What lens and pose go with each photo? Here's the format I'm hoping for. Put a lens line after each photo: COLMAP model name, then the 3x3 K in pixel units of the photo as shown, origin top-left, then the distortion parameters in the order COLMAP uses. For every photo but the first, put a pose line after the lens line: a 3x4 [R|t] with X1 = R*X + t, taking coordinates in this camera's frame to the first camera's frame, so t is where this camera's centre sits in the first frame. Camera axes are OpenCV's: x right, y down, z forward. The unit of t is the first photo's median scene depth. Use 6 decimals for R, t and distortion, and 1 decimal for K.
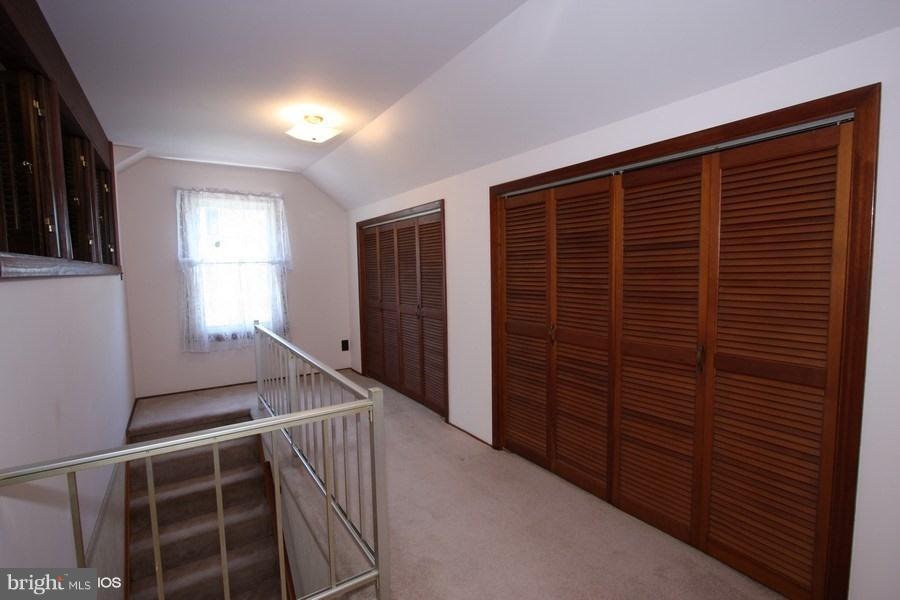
lens RADIAL K [[423.7, 0, 450.5], [0, 423.7, 302.6], [0, 0, 1]] dist [-0.016388, 0.002432]
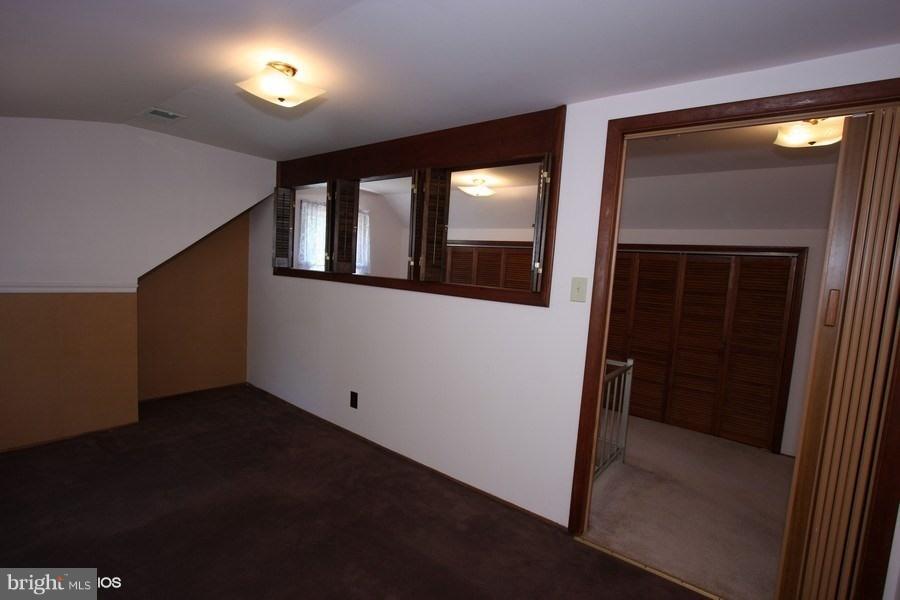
lens RADIAL K [[423.7, 0, 448.3], [0, 423.7, 303.9], [0, 0, 1]] dist [-0.016388, 0.002432]
pose [[0.936667, 0.049156, 0.346753, -1.271375], [-0.052607, 0.998615, 0.000542, -0.013611], [-0.346246, -0.018749, 0.937956, -0.464837]]
